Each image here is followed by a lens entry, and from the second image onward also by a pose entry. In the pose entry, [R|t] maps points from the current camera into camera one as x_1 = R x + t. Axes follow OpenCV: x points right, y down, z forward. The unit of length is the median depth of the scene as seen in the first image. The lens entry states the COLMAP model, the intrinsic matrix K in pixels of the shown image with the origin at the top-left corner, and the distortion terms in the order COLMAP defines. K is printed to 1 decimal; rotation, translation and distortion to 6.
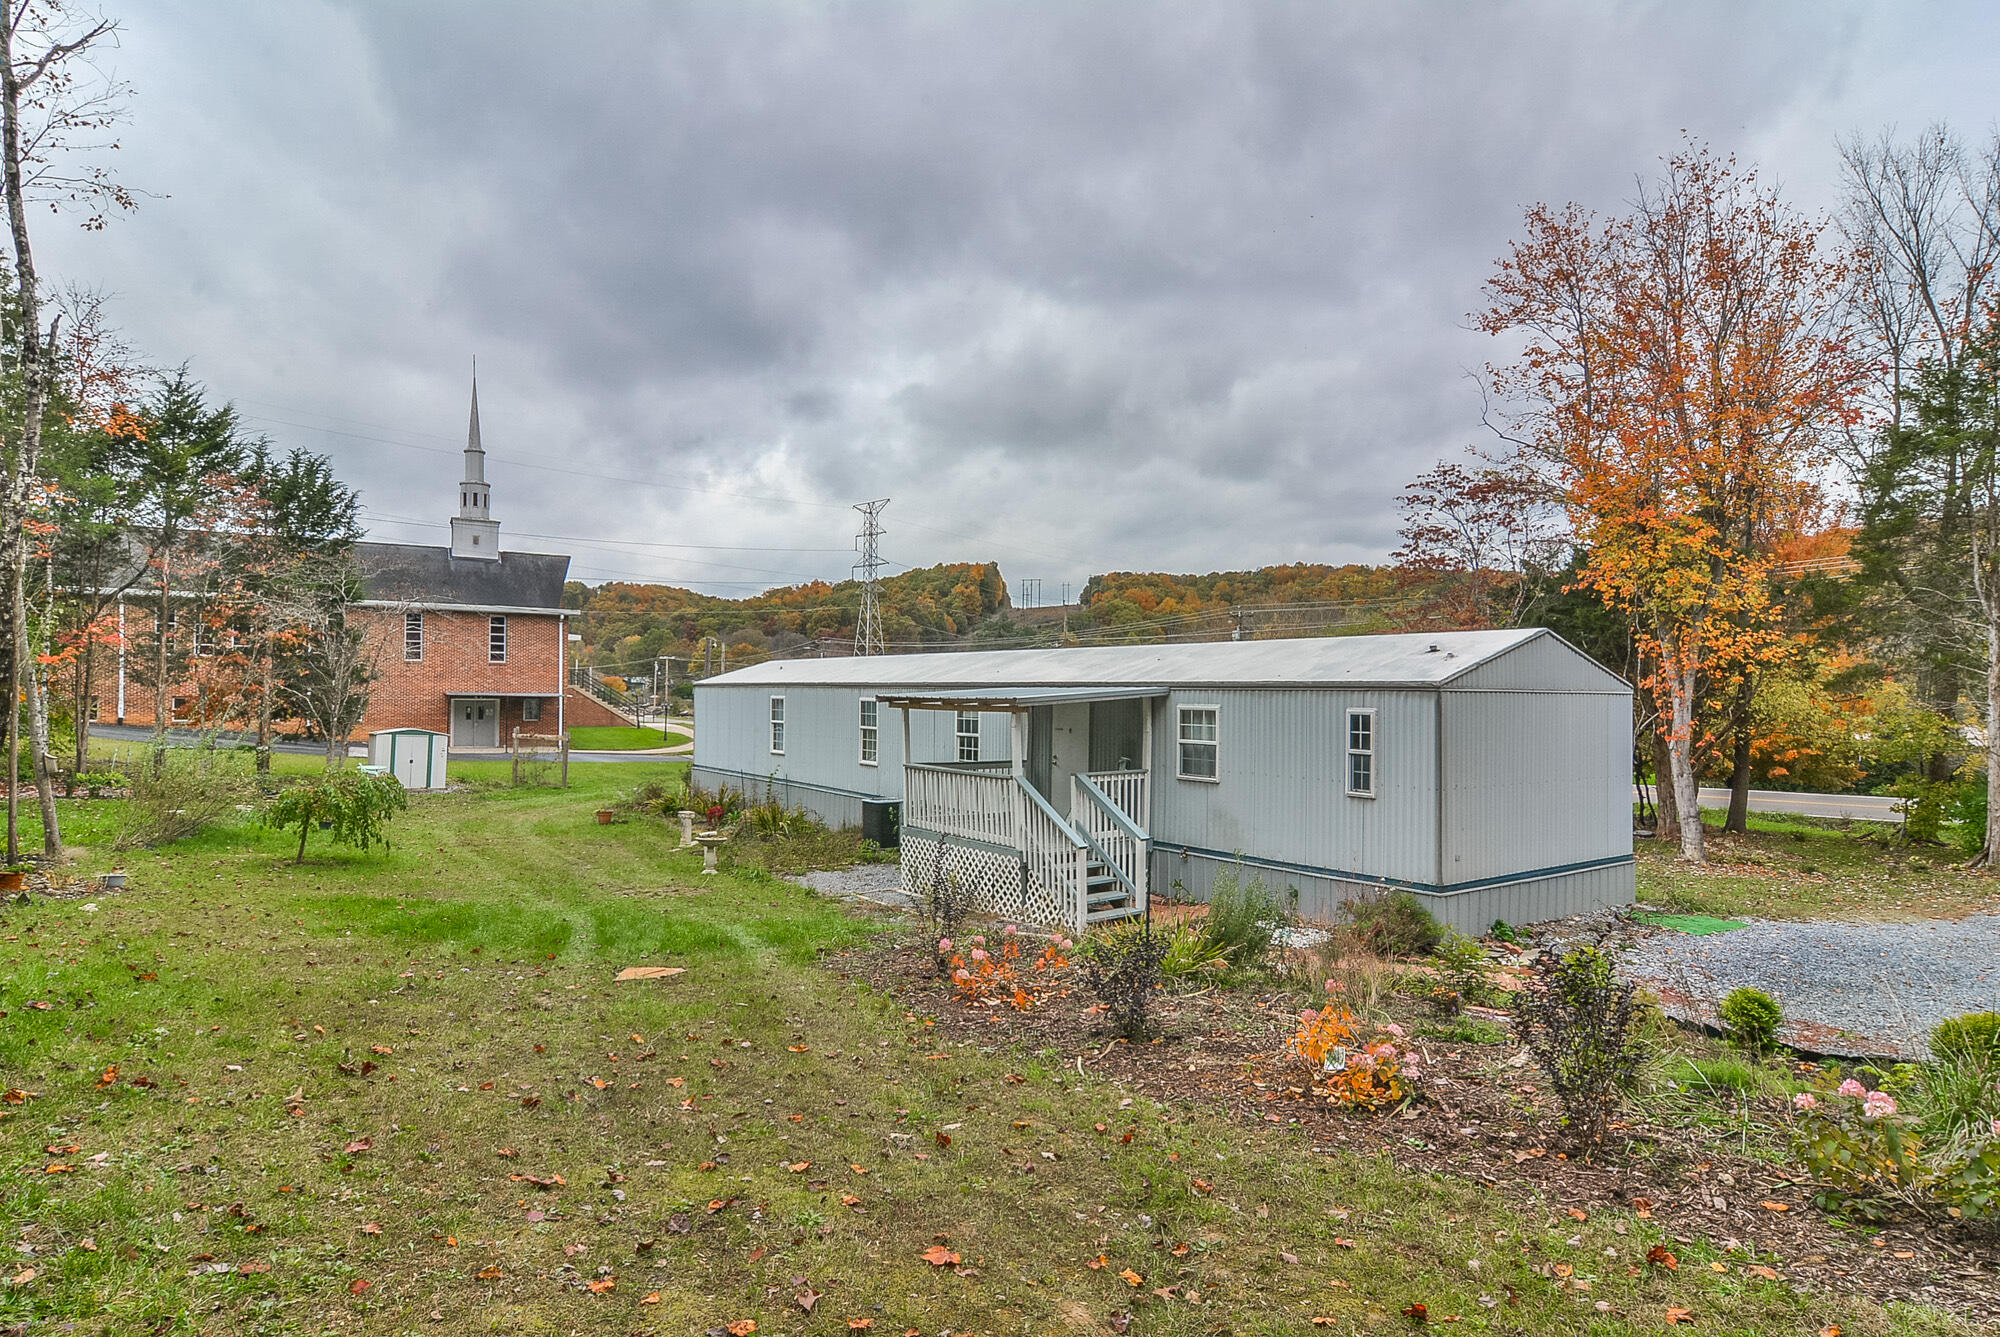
lens RADIAL K [[1081.1, 0, 996.9], [0, 1081.1, 678.0], [0, 0, 1]] dist [0.008714, -0.004985]
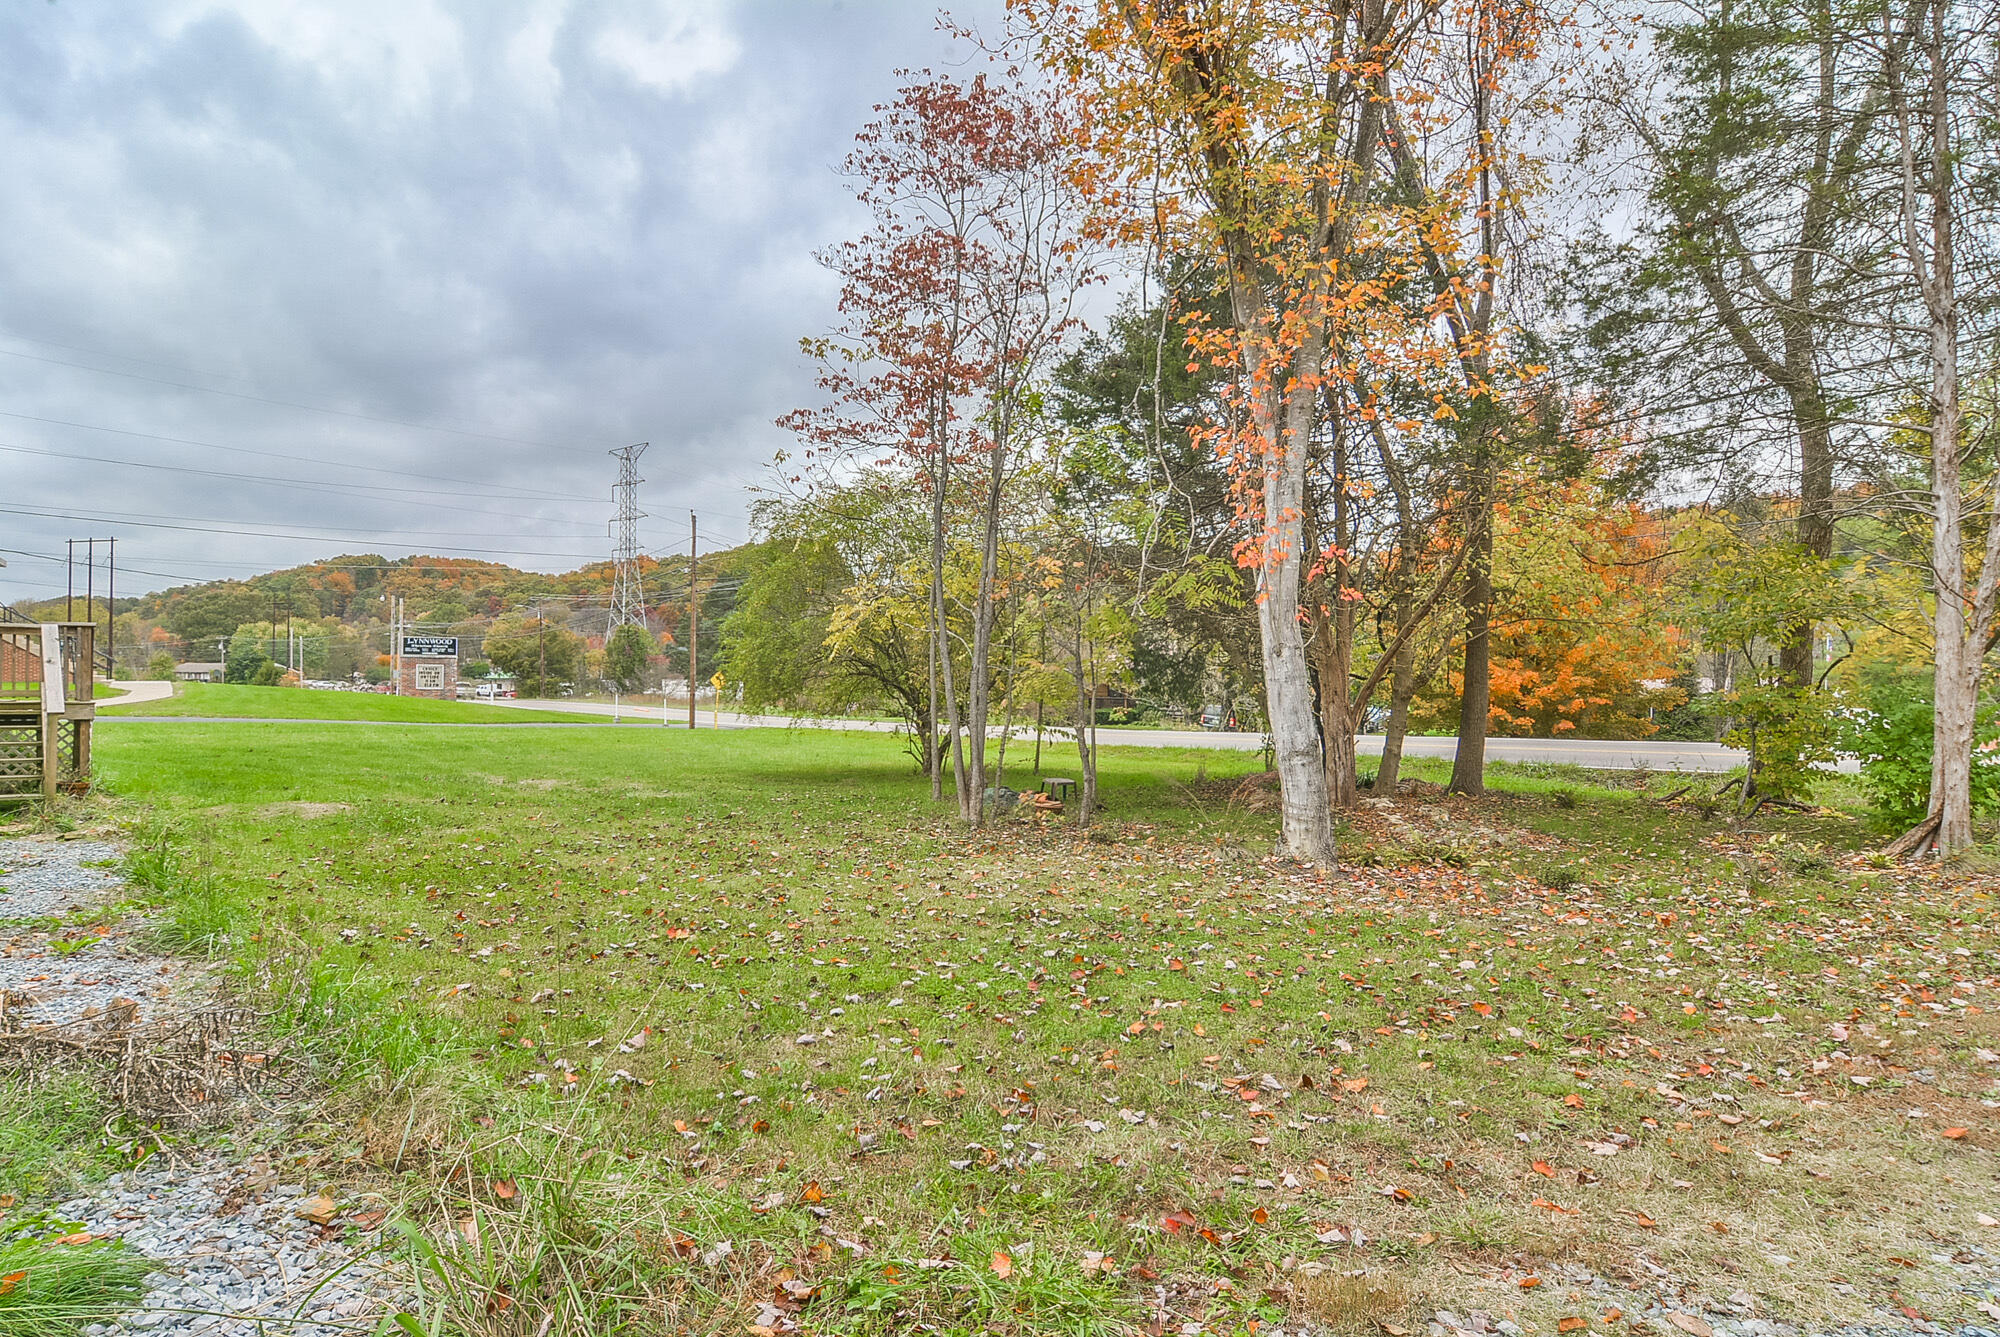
lens RADIAL K [[1081.1, 0, 996.2], [0, 1081.1, 670.3], [0, 0, 1]] dist [0.008714, -0.004985]
pose [[0.991435, -0.004433, 0.130527, 0.352438], [0.003305, 0.999955, 0.008859, 0.068847], [-0.130560, -0.008352, 0.991405, 0.454768]]
